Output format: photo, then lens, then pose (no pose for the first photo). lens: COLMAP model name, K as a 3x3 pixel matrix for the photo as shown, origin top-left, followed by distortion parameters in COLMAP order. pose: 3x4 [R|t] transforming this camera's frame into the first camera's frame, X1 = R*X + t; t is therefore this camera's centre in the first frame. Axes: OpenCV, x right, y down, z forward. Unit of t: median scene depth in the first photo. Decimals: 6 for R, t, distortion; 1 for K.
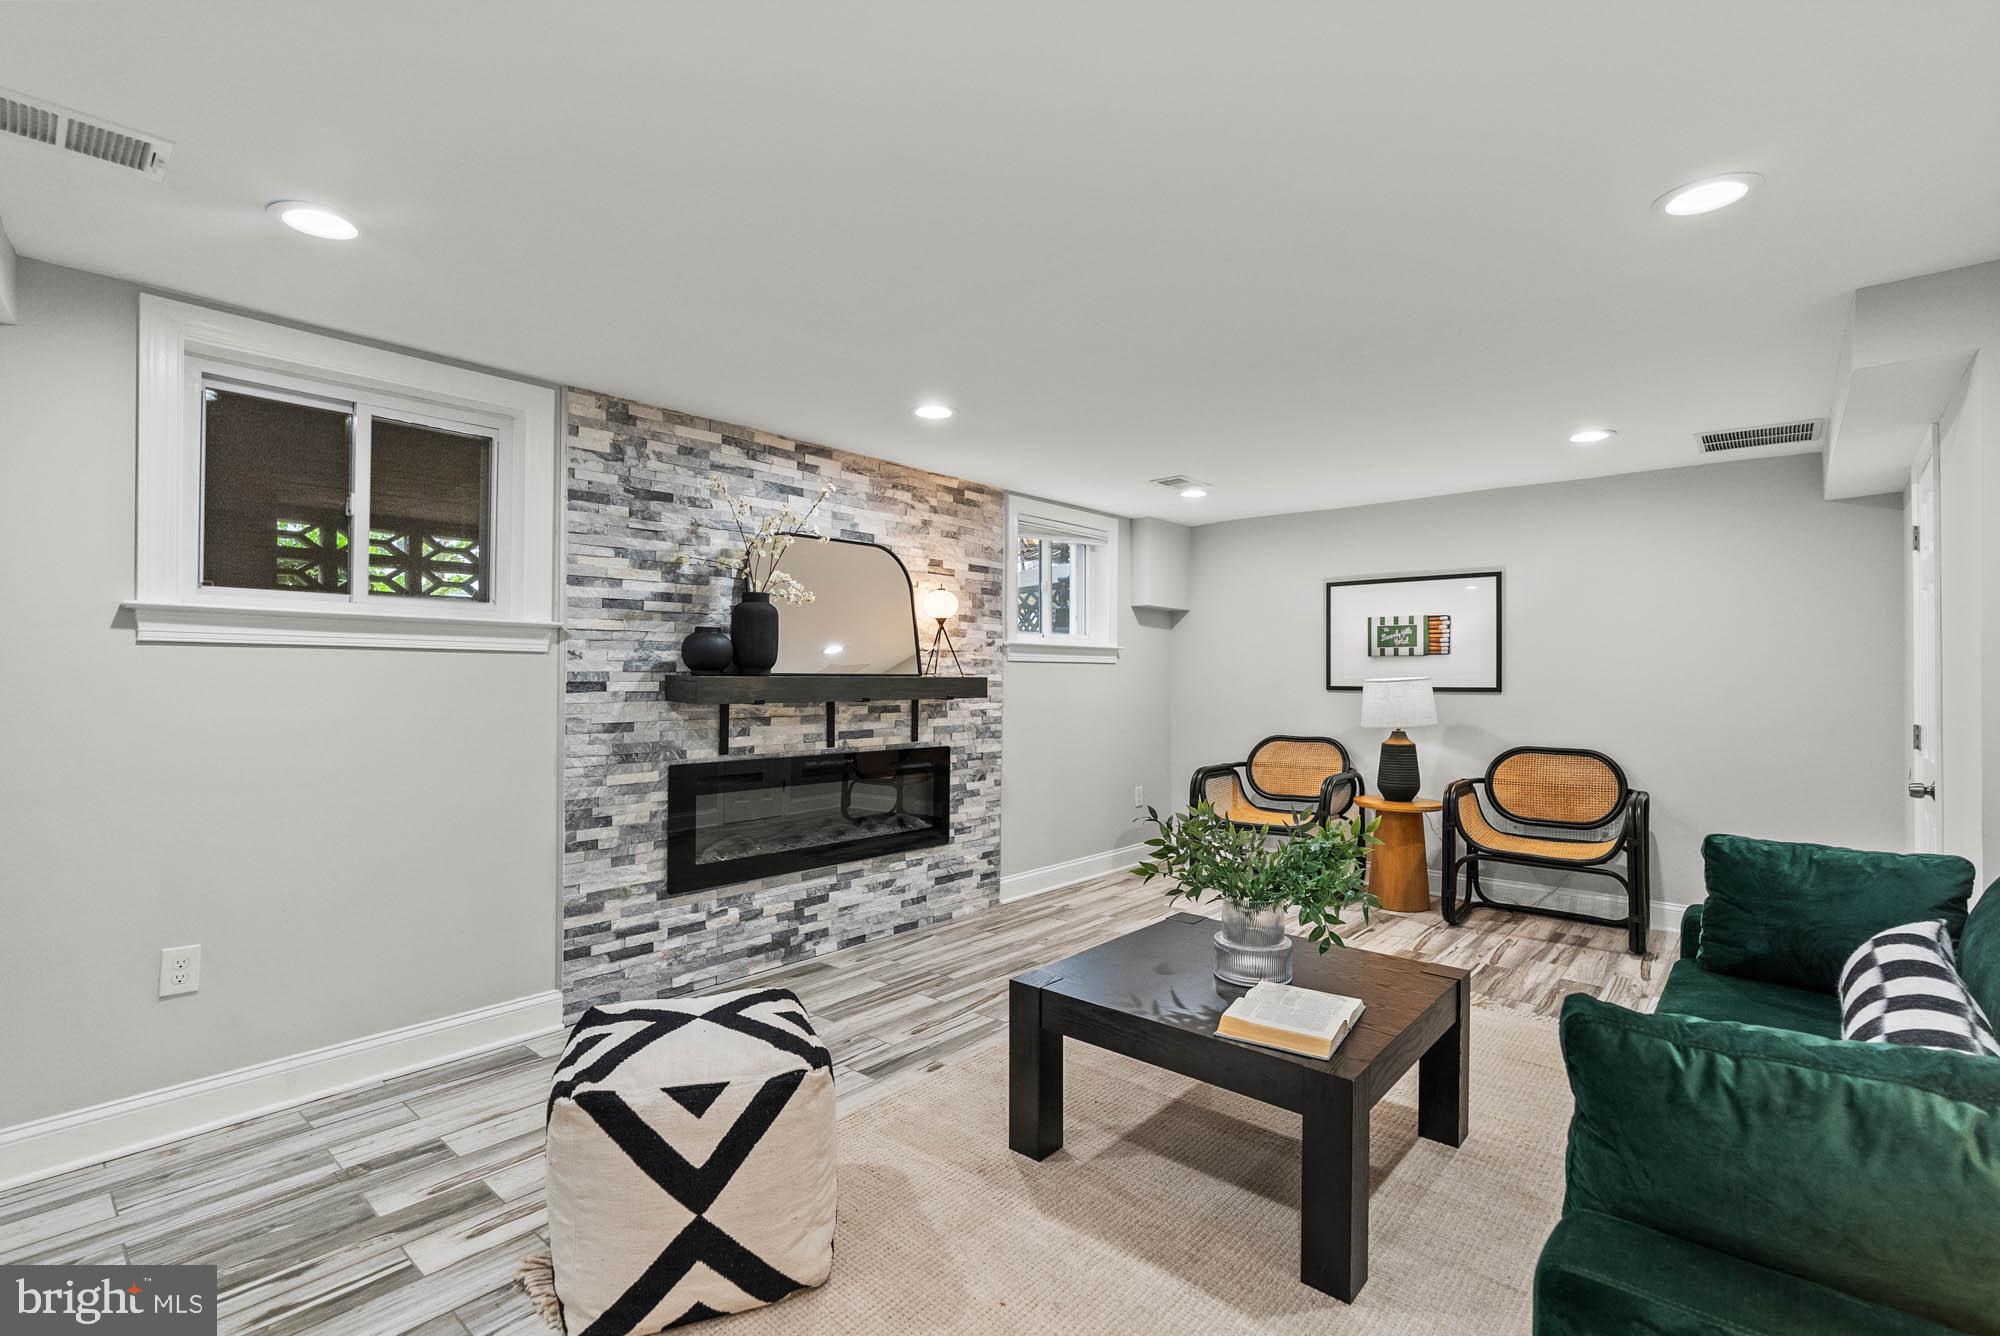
lens RADIAL K [[916.0, 0, 1000.0], [0, 916.0, 668.0], [0, 0, 1]] dist [-0.020521, 0.000240]
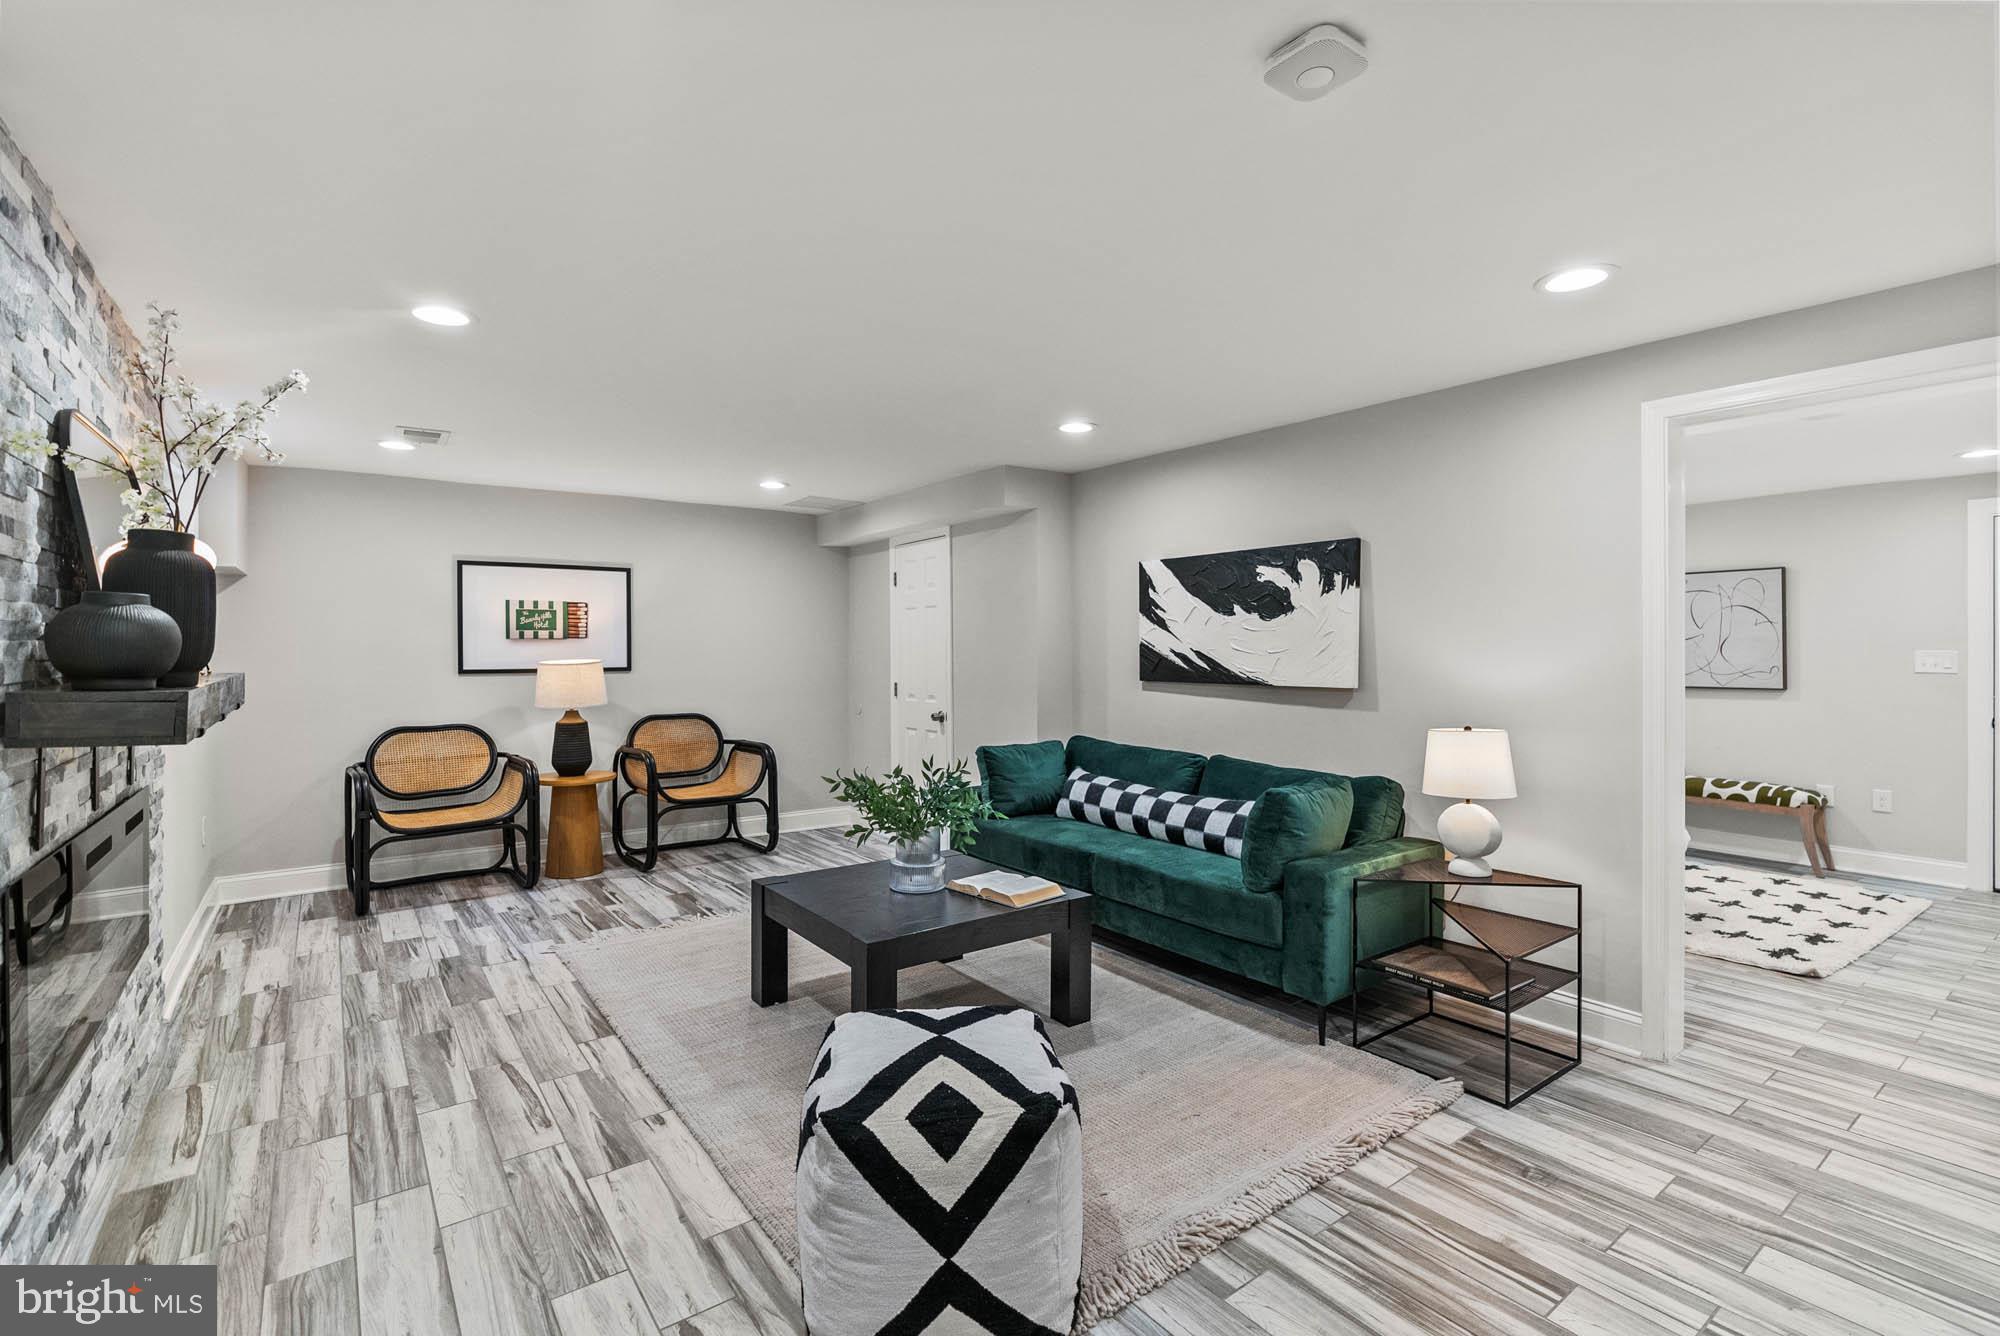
lens RADIAL K [[903.1, 0, 997.6], [0, 903.1, 653.8], [0, 0, 1]] dist [-0.003241, 0.000351]
pose [[0.217474, -0.012143, 0.975990, -0.572197], [-0.005448, 0.999892, 0.013654, -0.016775], [-0.976051, -0.008286, 0.217385, 0.337343]]
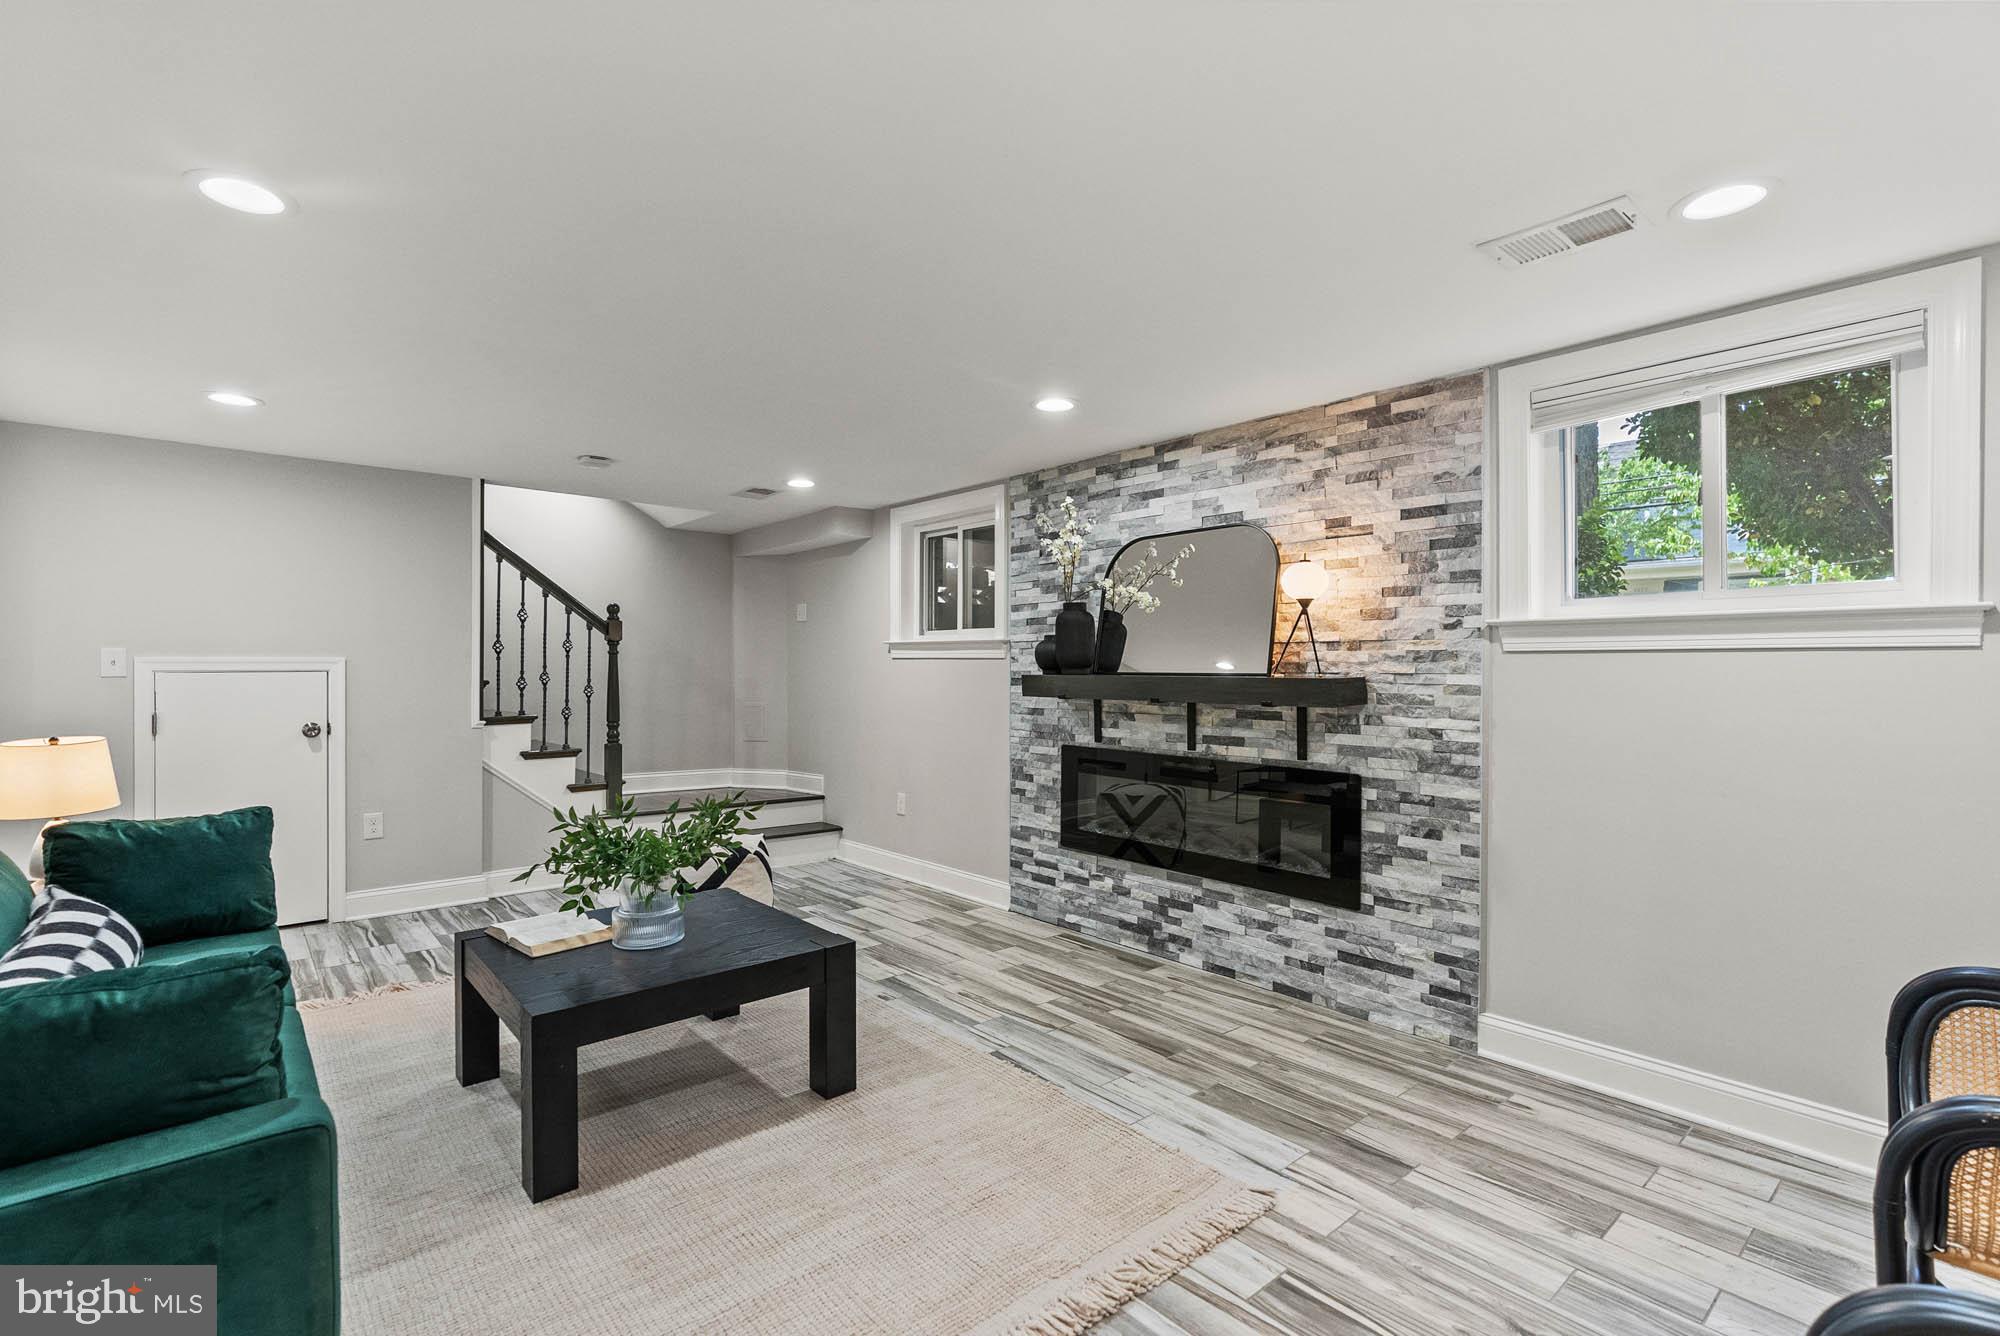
lens RADIAL K [[916.0, 0, 1000.0], [0, 916.0, 668.0], [0, 0, 1]] dist [-0.020521, 0.000240]
pose [[-0.147447, -0.004244, -0.989061, 0.751783], [0.004772, 0.999976, -0.005002, 0.004908], [0.989059, -0.005457, -0.147423, 0.906187]]
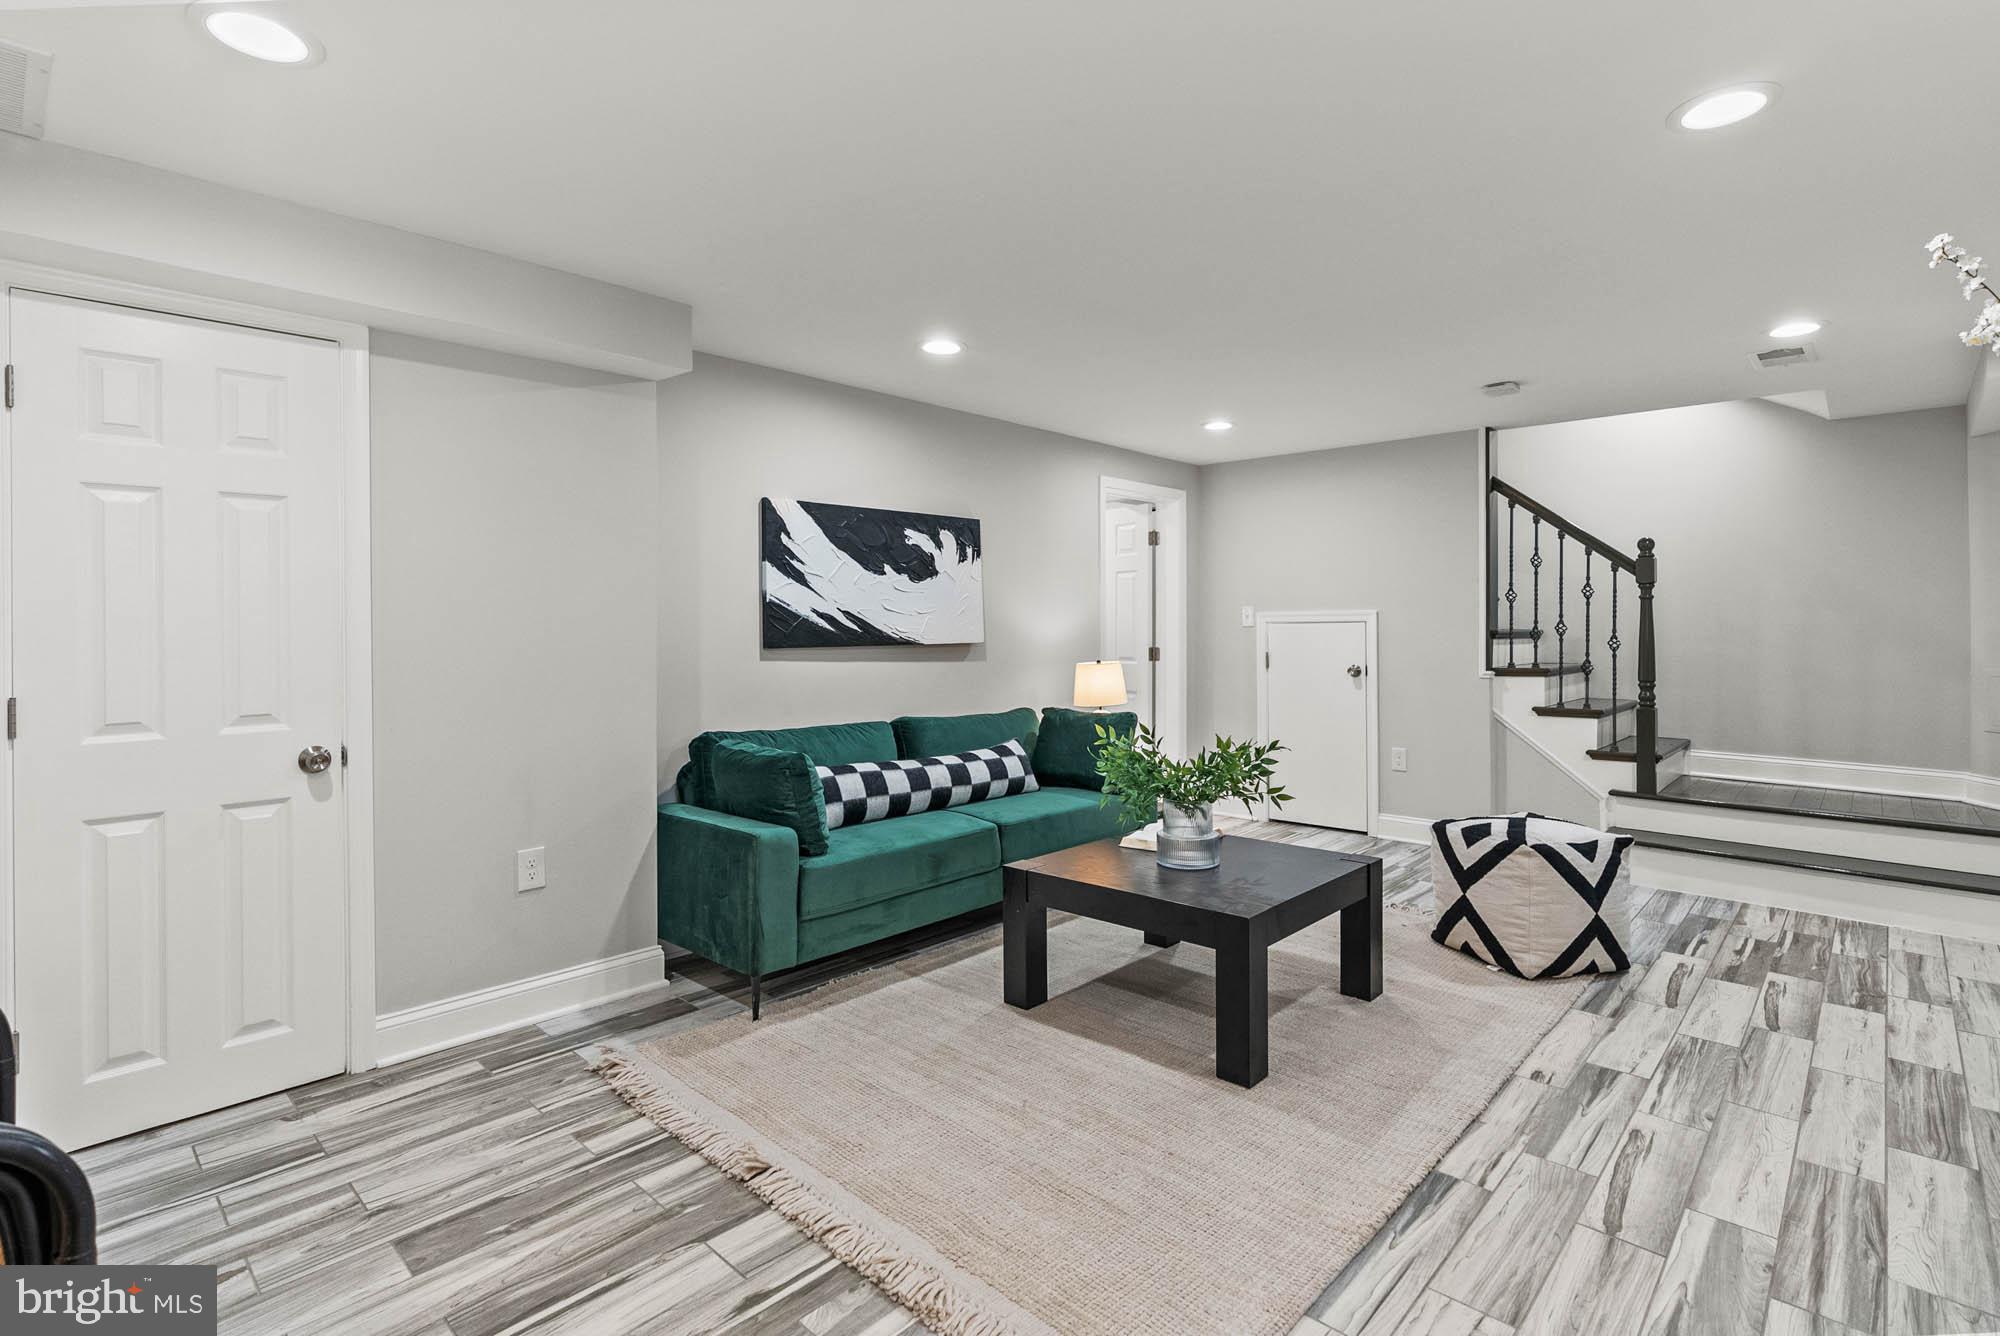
lens RADIAL K [[948.6, 0, 1008.5], [0, 948.6, 631.0], [0, 0, 1]] dist [-0.000667, 0.000526]
pose [[-0.999194, 0.000200, 0.040132, 0.263982], [0.000072, 0.999995, -0.003176, 0.016273], [-0.040132, -0.003171, -0.999189, 1.297443]]
